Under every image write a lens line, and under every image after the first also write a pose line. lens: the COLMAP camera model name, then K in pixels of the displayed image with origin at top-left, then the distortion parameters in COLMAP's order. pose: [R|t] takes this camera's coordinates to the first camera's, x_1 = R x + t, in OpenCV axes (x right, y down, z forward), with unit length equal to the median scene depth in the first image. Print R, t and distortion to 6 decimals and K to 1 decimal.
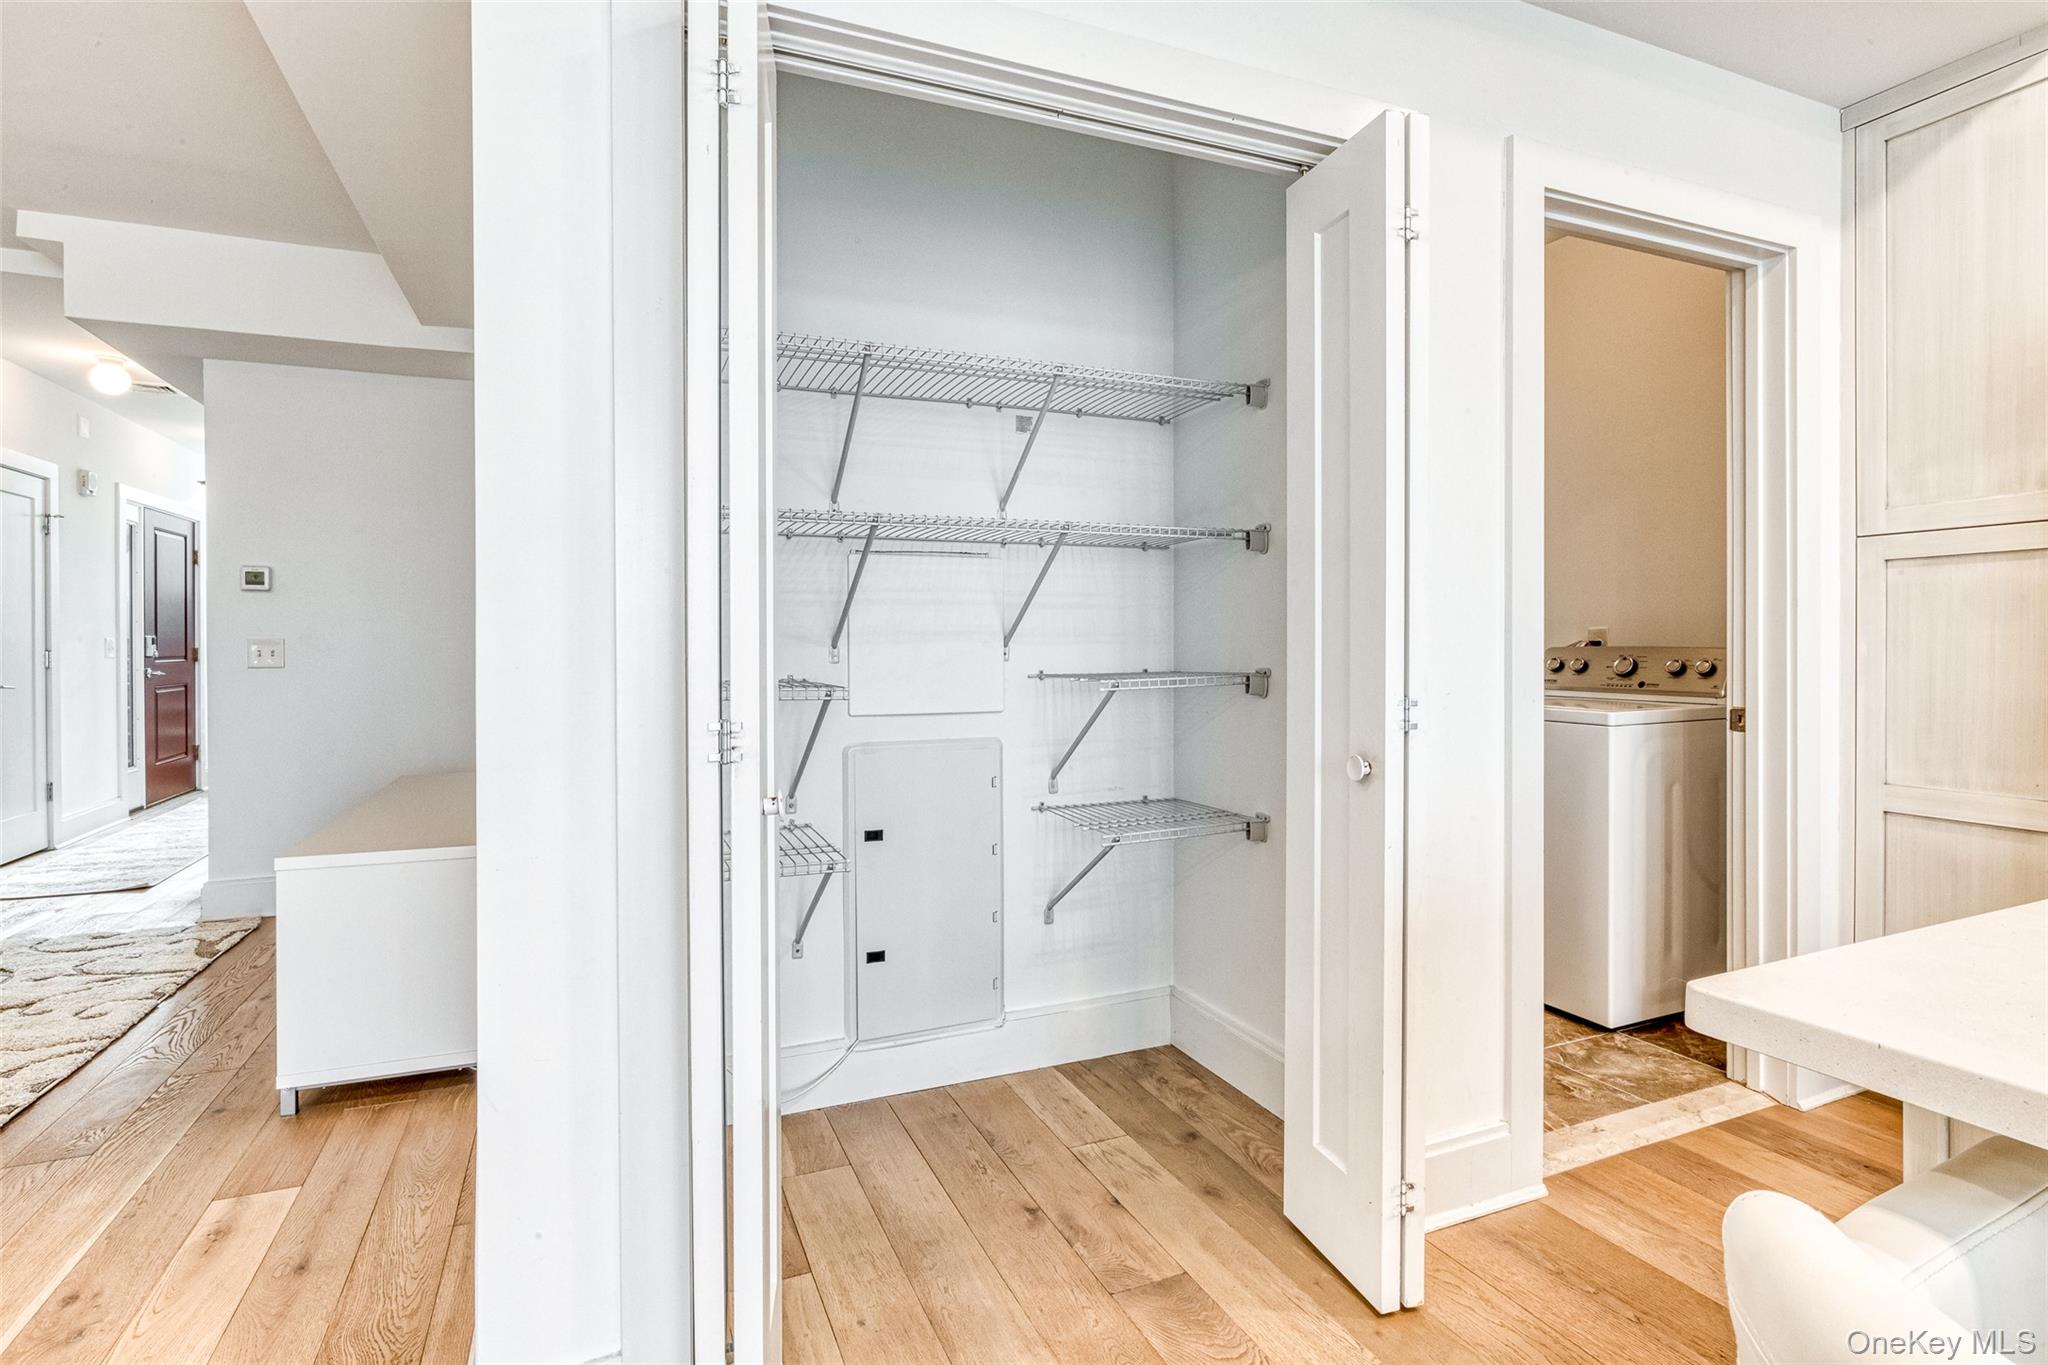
lens RADIAL K [[982.3, 0, 1004.4], [0, 982.3, 650.4], [0, 0, 1]] dist [-0.001134, -0.000467]
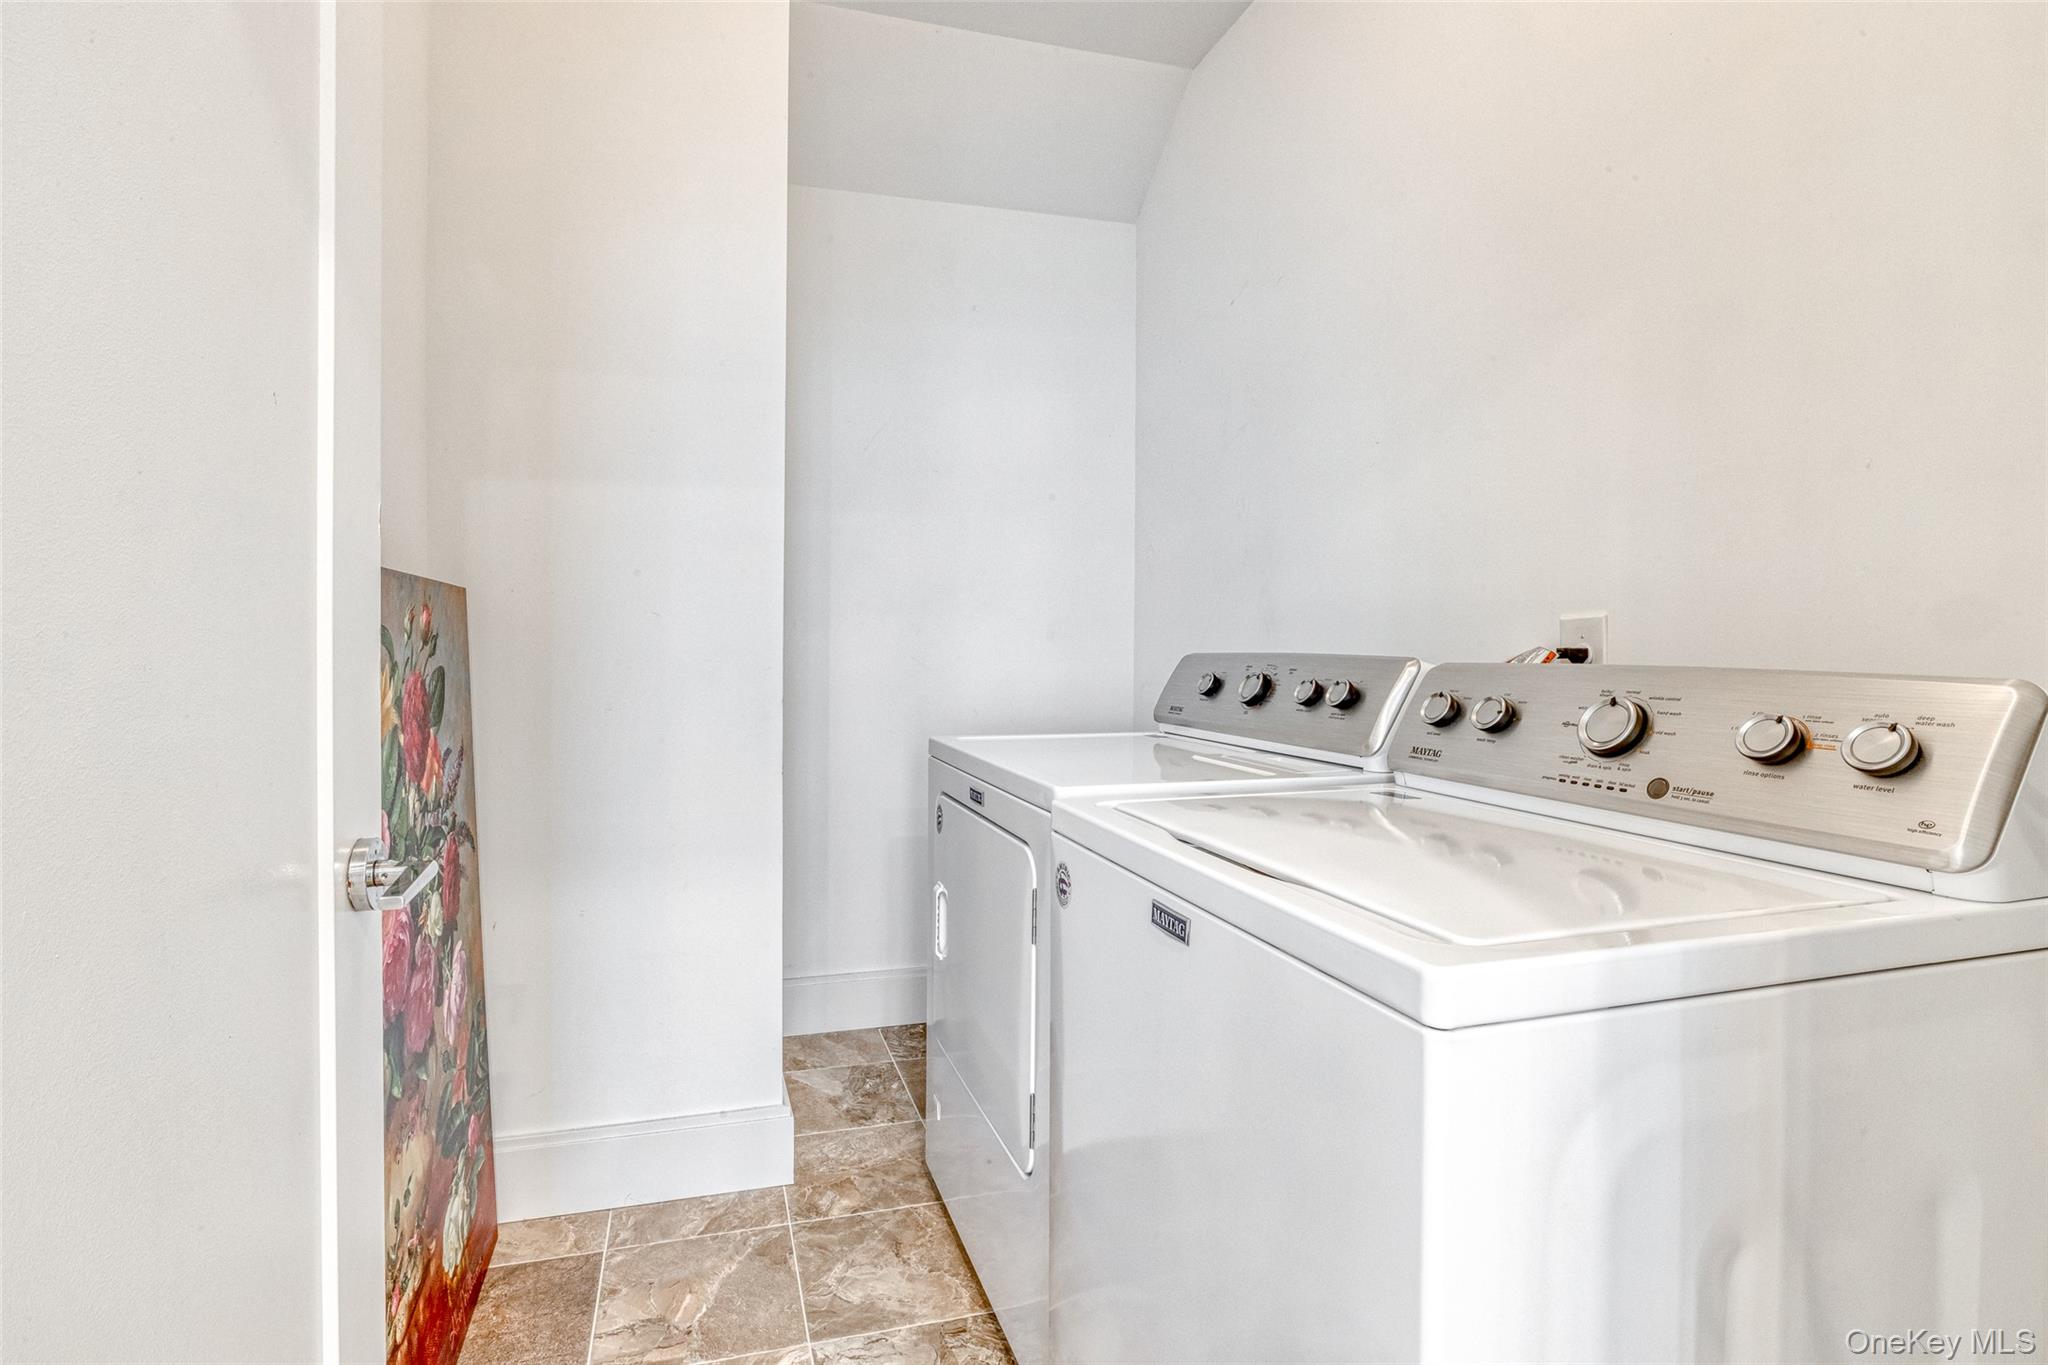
lens RADIAL K [[982.3, 0, 1004.4], [0, 982.3, 650.4], [0, 0, 1]] dist [-0.001134, -0.000467]
pose [[0.995662, 0.009182, -0.092588, 0.466674], [-0.009688, 0.999941, -0.005013, -0.005258], [0.092536, 0.005888, 0.995692, 0.663947]]
